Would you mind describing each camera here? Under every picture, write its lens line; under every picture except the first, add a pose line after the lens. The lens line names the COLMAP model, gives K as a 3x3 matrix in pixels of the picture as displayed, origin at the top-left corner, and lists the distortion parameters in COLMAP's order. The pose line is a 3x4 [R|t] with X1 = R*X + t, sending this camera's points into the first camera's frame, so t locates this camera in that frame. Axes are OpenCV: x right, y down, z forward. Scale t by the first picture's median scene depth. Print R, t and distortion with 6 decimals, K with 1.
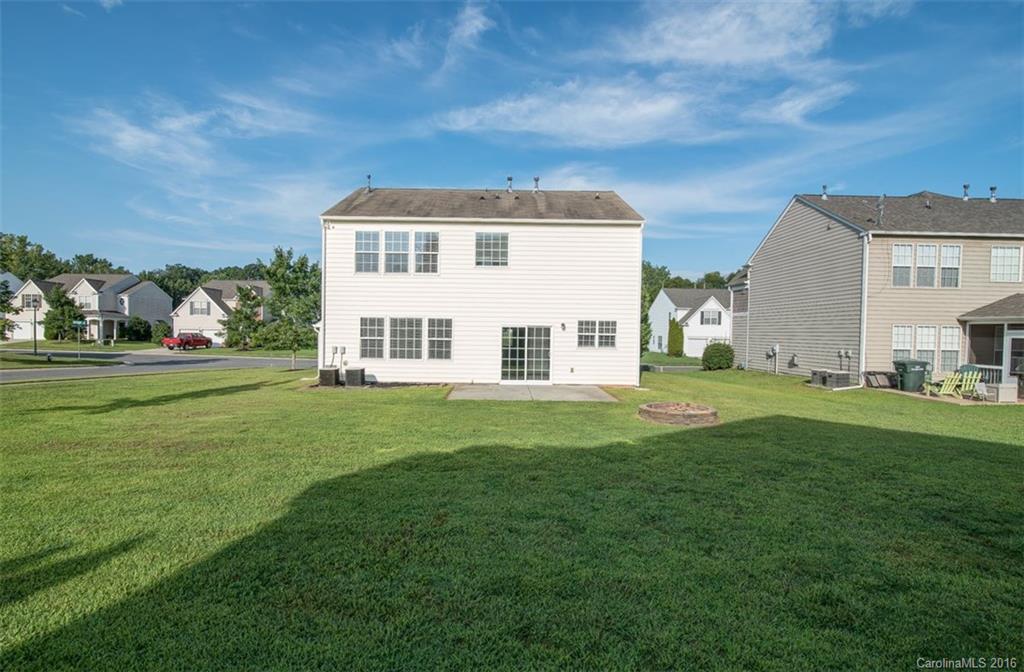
lens RADIAL K [[501.1, 0, 512.0], [0, 501.1, 336.0], [0, 0, 1]] dist [-0.000683, -0.000158]
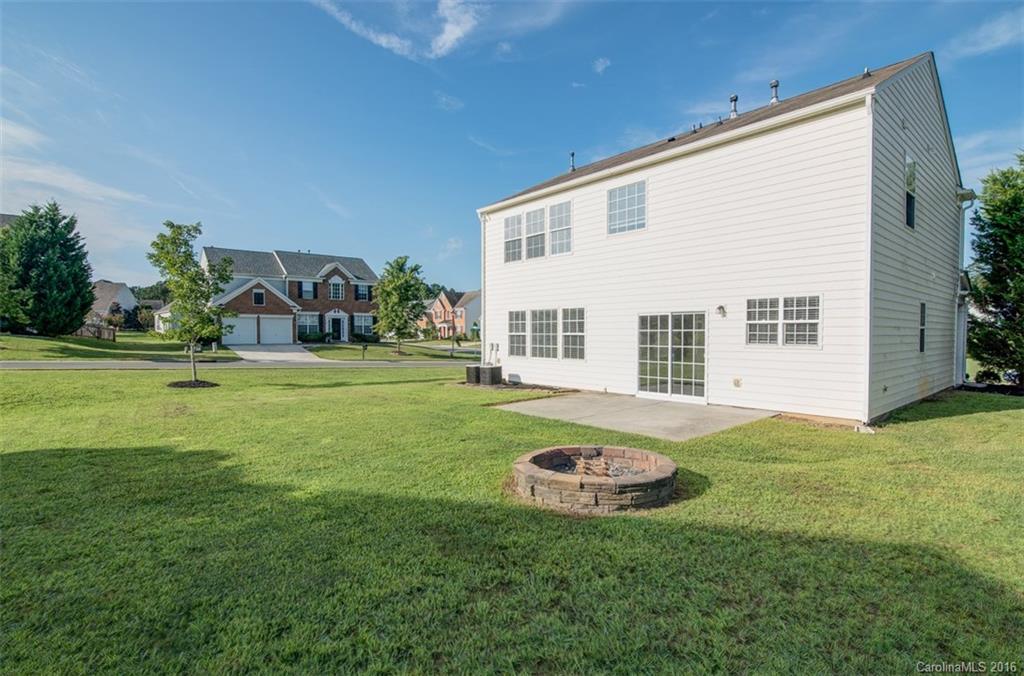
lens RADIAL K [[501.1, 0, 512.0], [0, 501.1, 338.0], [0, 0, 1]] dist [-0.000683, -0.000158]
pose [[0.655981, -0.006351, -0.754750, 0.394580], [0.001546, 0.999974, -0.007071, 0.018179], [0.754776, 0.003472, 0.655974, 0.402610]]
